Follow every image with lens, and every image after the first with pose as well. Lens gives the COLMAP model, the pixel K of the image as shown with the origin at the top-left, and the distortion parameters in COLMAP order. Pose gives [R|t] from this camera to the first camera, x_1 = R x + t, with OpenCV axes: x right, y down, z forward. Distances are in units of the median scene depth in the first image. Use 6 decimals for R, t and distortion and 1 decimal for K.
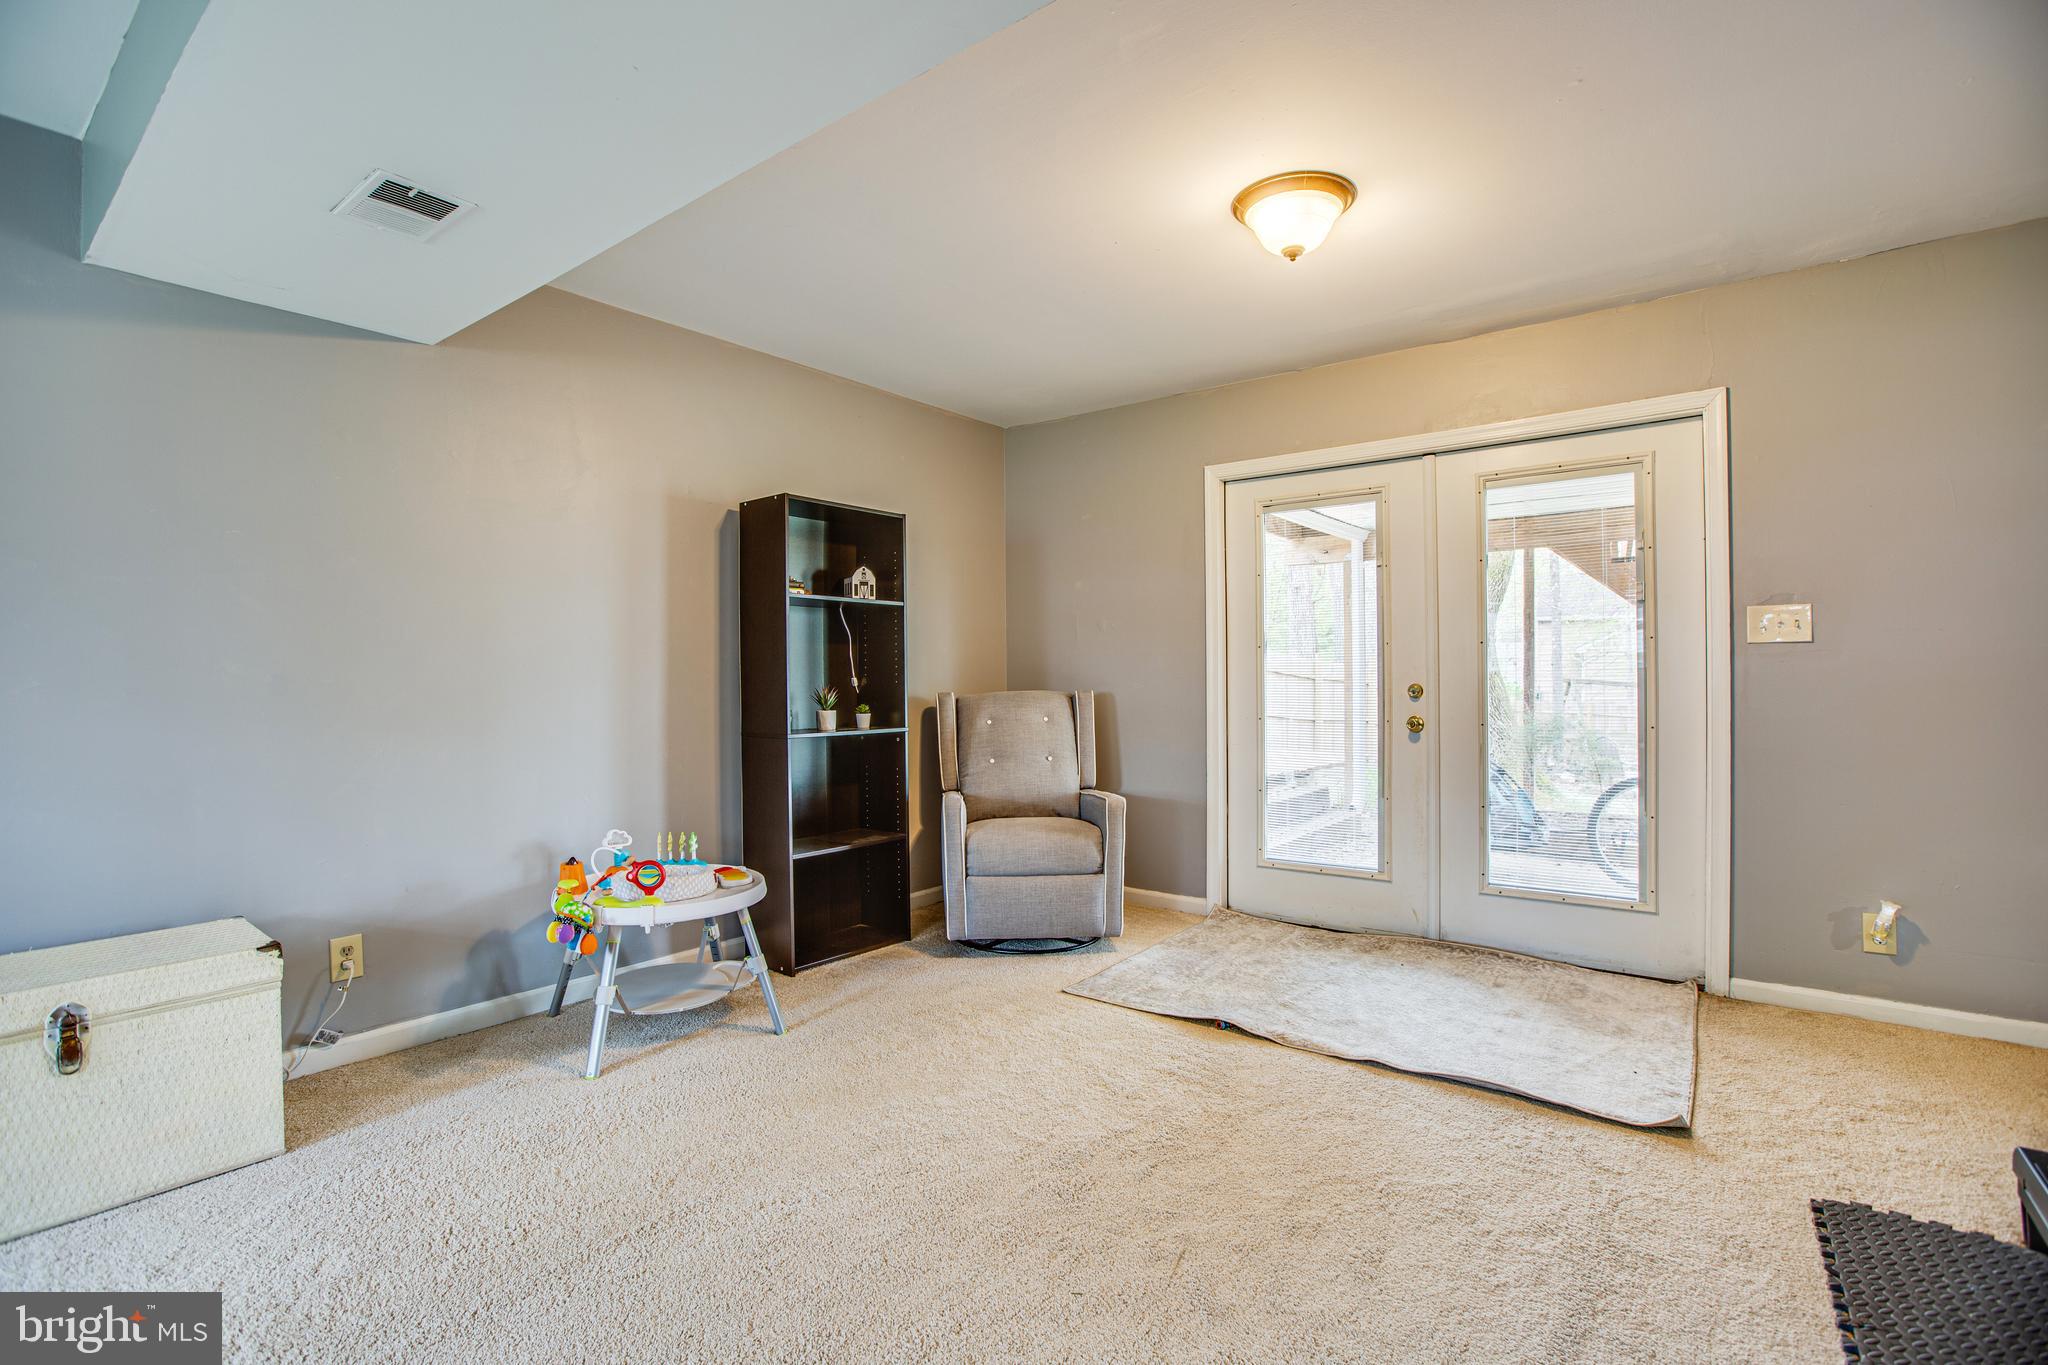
lens RADIAL K [[950.5, 0, 1011.8], [0, 950.5, 682.6], [0, 0, 1]] dist [-0.045251, 0.011449]
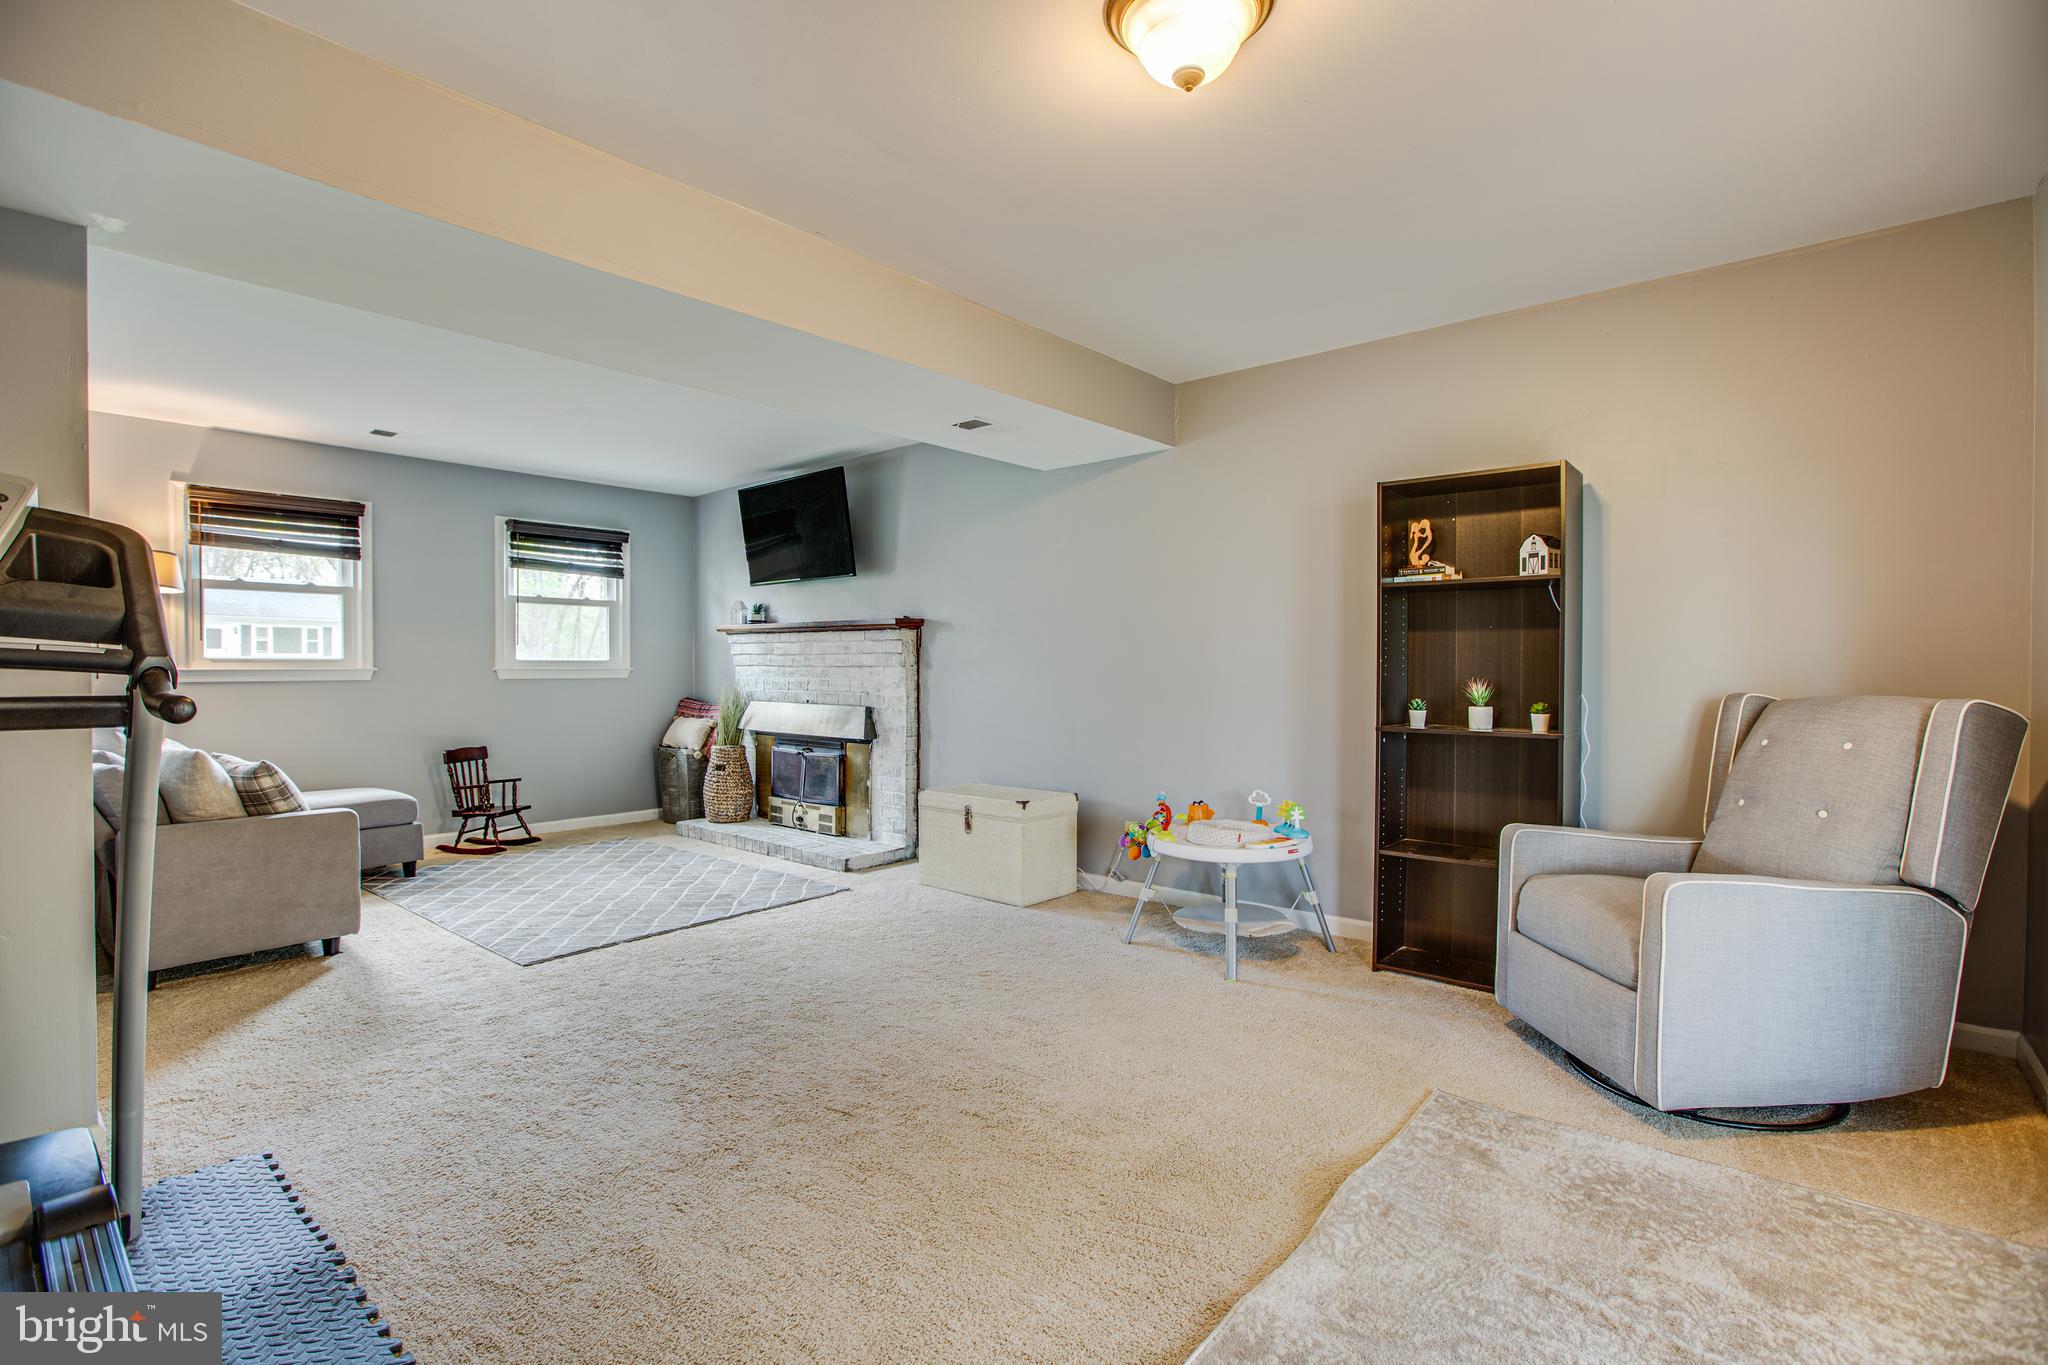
lens RADIAL K [[950.5, 0, 1039.9], [0, 950.5, 677.8], [0, 0, 1]] dist [-0.045251, 0.011449]
pose [[-0.045872, 0.013400, -0.998857, 1.416308], [-0.004653, 0.999896, 0.013627, -0.015487], [0.998936, 0.005273, -0.045805, 1.277863]]
